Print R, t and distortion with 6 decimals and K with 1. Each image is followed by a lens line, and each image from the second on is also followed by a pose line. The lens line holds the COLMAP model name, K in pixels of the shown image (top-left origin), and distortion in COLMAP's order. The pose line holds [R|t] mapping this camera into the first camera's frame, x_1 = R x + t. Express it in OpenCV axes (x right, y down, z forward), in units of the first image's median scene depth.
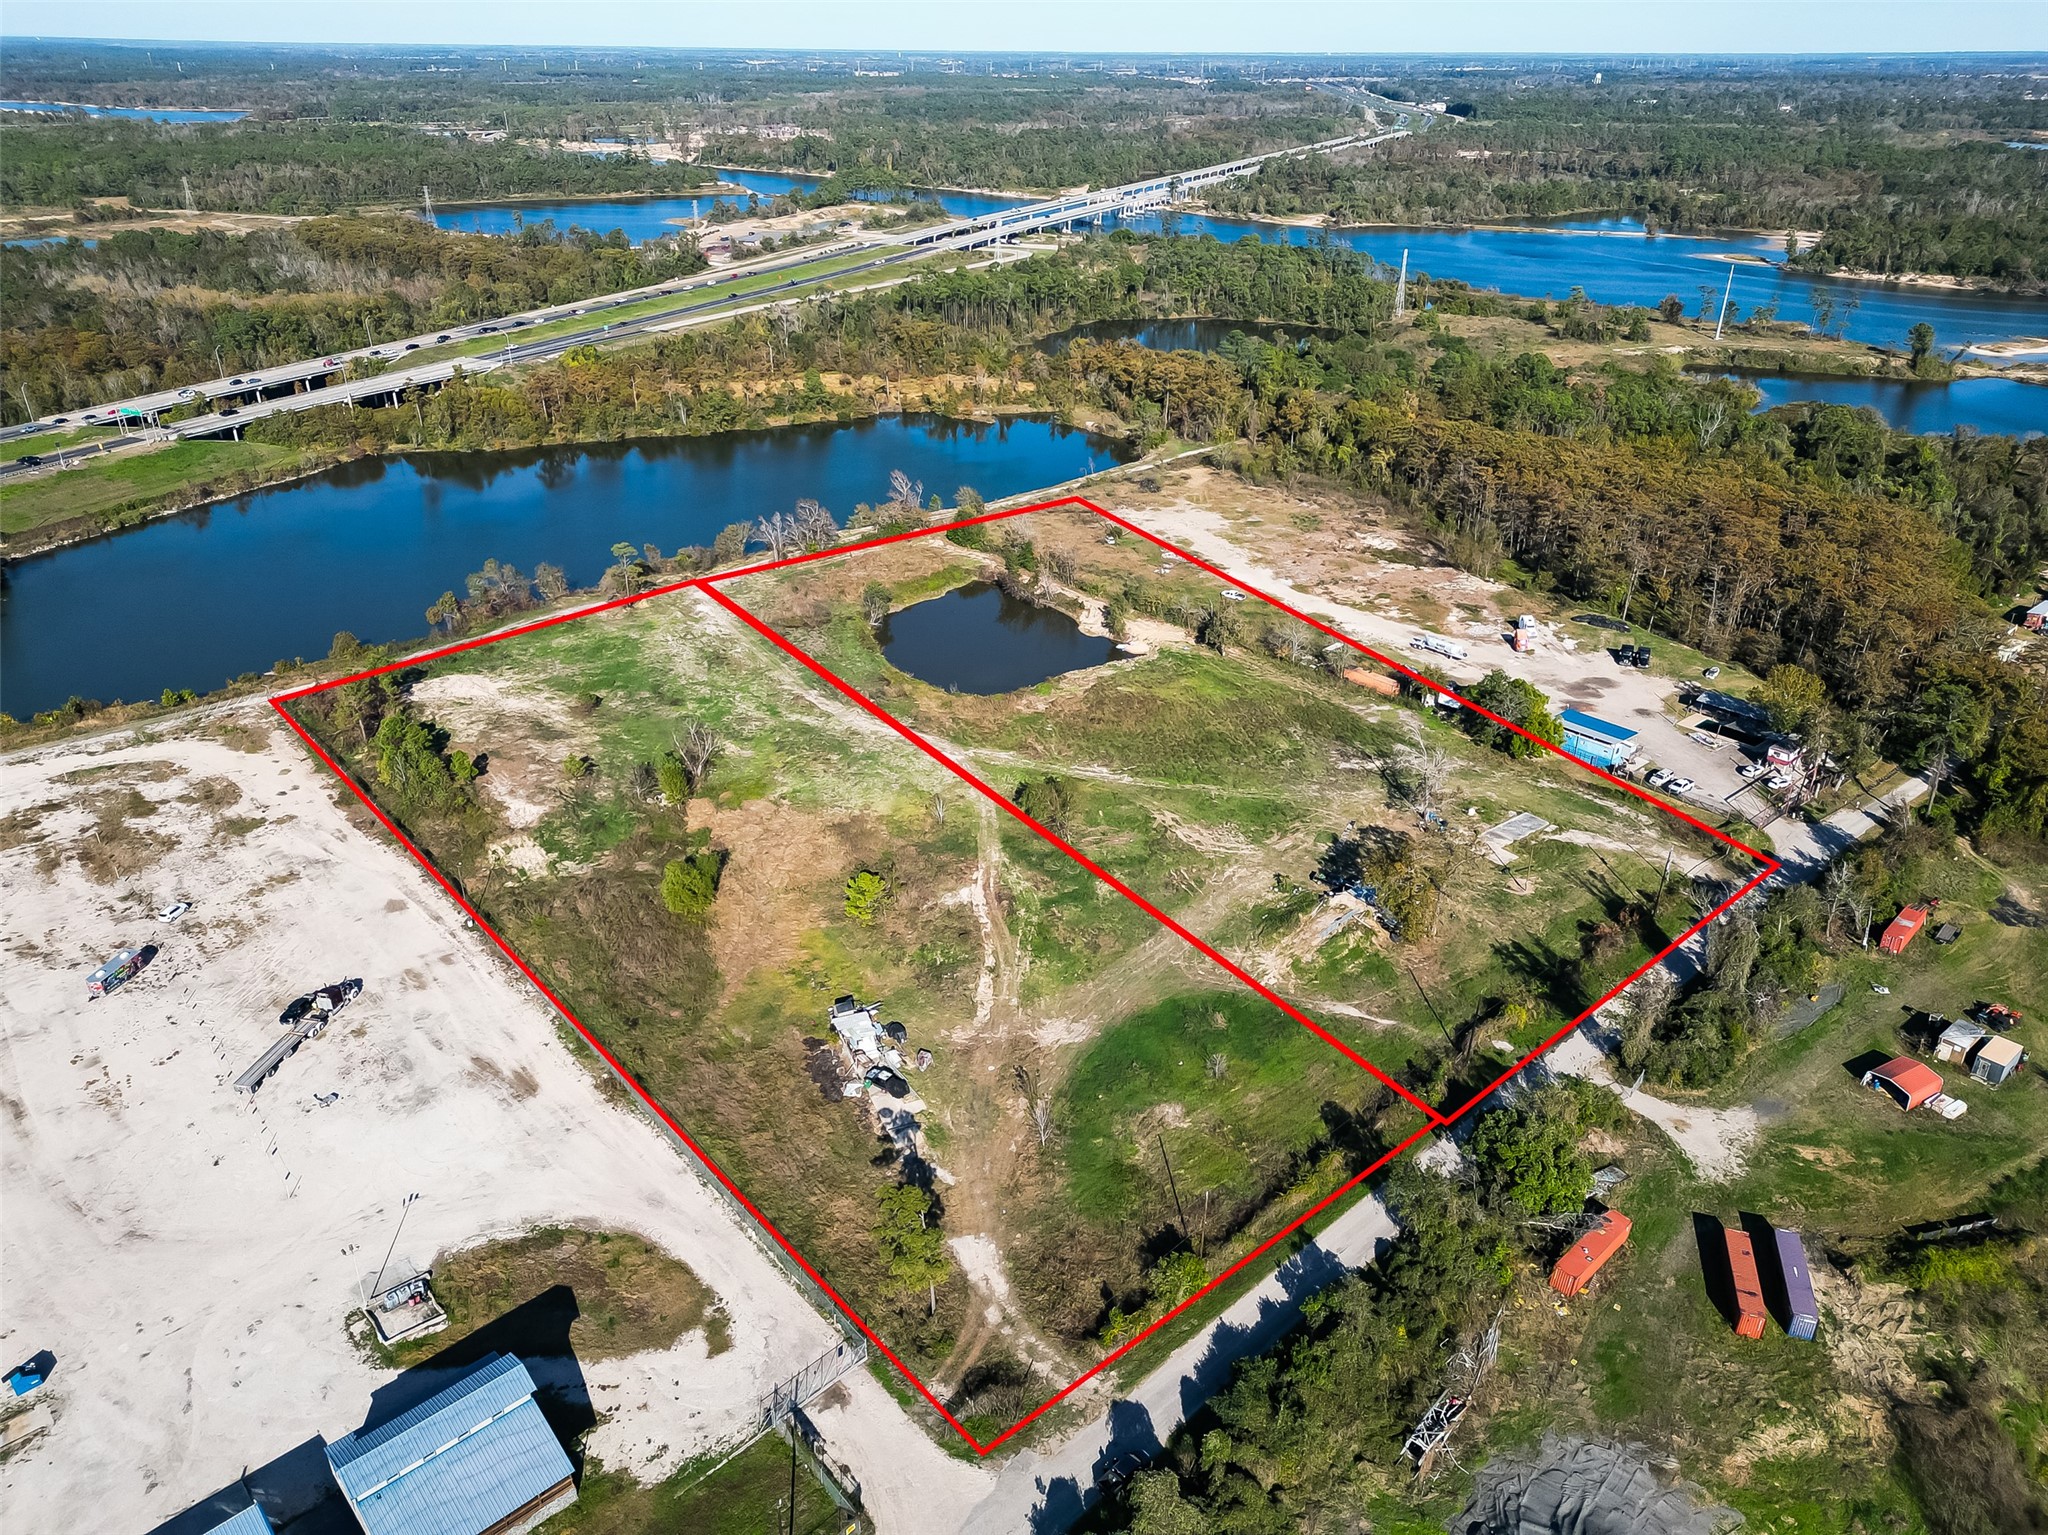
lens RADIAL K [[1420.2, 0, 1024.3], [0, 1420.2, 775.3], [0, 0, 1]] dist [0.072418, -0.061050]
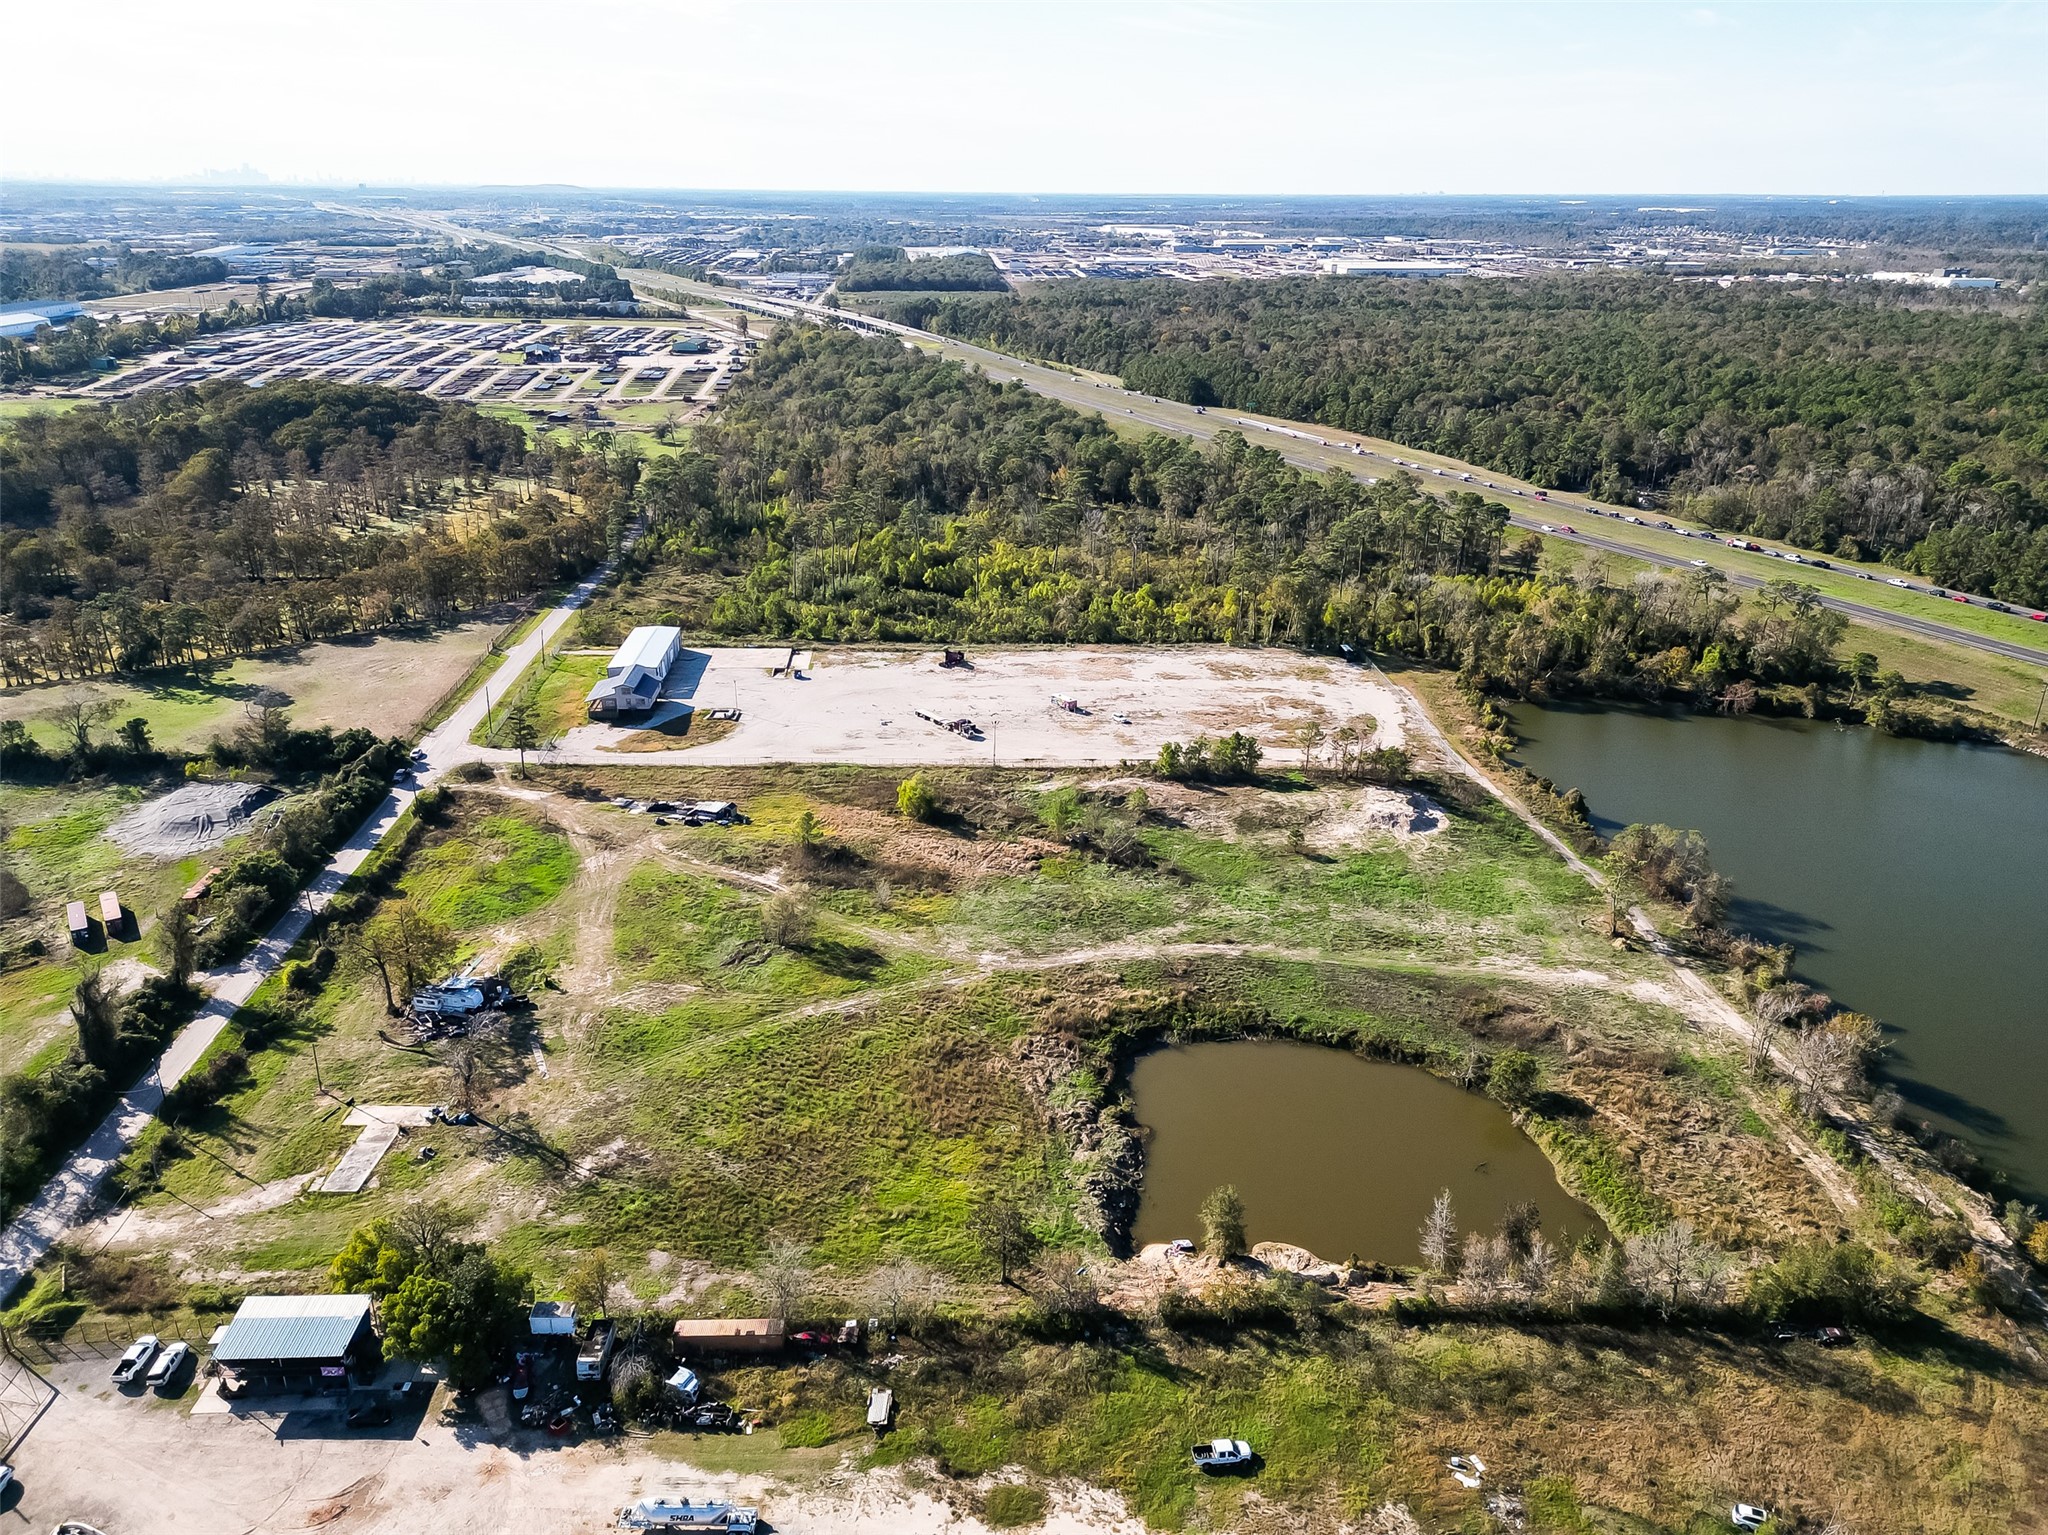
lens RADIAL K [[1420.2, 0, 1024.3], [0, 1420.2, 775.3], [0, 0, 1]] dist [0.072418, -0.061050]
pose [[-0.629507, 0.284848, -0.722899, 0.626543], [-0.363209, 0.714592, 0.597861, -0.726411], [0.686877, 0.638921, -0.346381, 1.387803]]
